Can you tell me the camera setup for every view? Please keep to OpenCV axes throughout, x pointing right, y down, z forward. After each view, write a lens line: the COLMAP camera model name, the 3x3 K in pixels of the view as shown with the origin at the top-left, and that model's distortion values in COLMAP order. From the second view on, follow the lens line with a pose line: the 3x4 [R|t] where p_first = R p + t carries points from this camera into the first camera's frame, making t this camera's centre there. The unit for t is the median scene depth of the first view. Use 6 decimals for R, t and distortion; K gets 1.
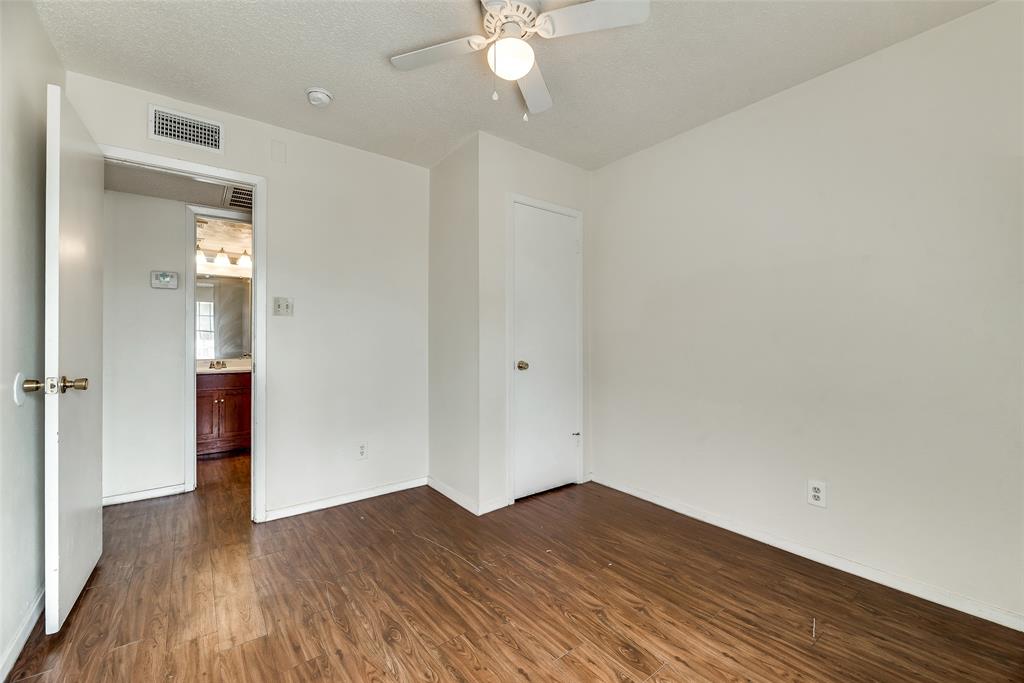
lens RADIAL K [[418.7, 0, 519.8], [0, 418.7, 336.5], [0, 0, 1]] dist [-0.002878, -0.001509]
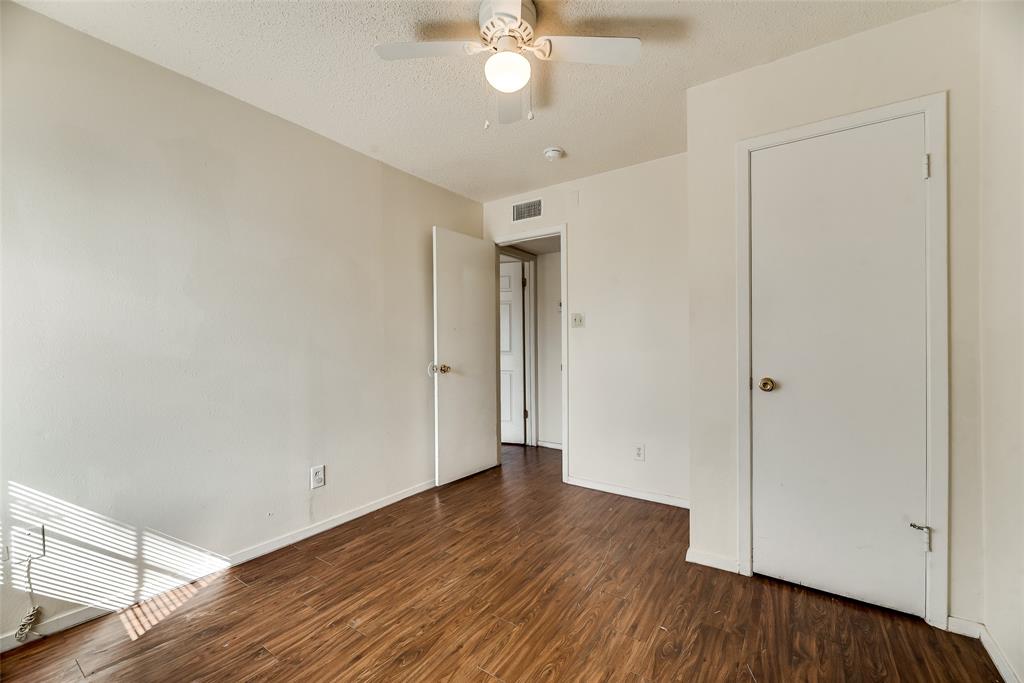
lens RADIAL K [[418.7, 0, 511.1], [0, 418.7, 342.7], [0, 0, 1]] dist [-0.002878, -0.001509]
pose [[0.286742, -0.007318, -0.957980, 0.882255], [0.006932, 0.999960, -0.005564, 0.004568], [0.957983, -0.005045, 0.286782, 0.653792]]
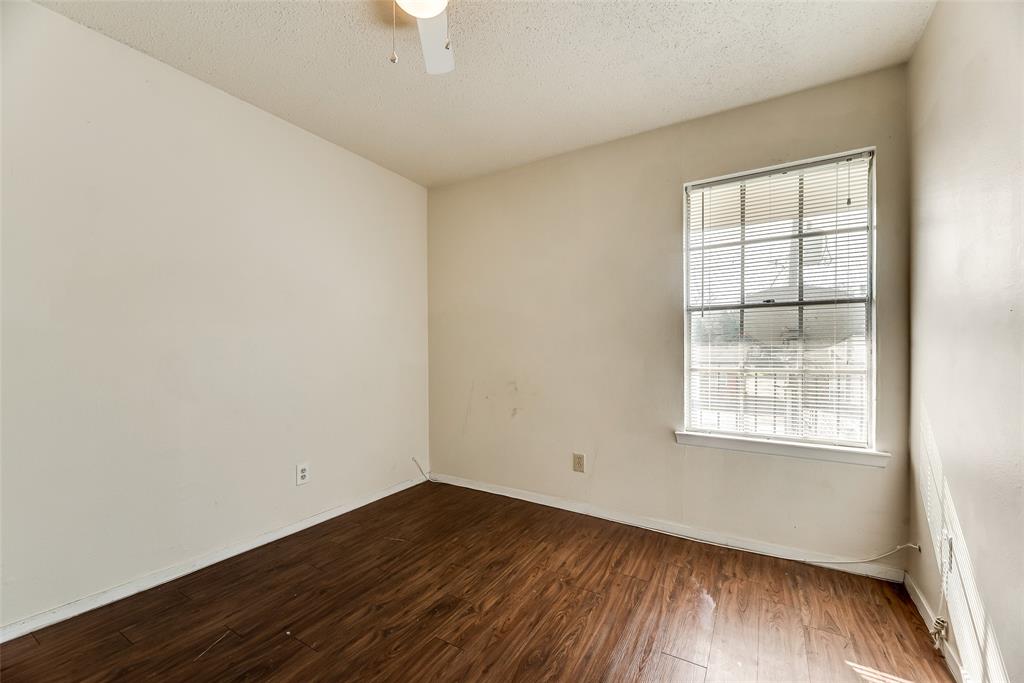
lens RADIAL K [[418.7, 0, 513.0], [0, 418.7, 346.6], [0, 0, 1]] dist [-0.002878, -0.001509]
pose [[-0.351669, 0.011178, 0.936058, -0.772920], [-0.000220, 0.999928, -0.012024, 0.027547], [-0.936124, -0.004435, -0.351641, 1.035096]]
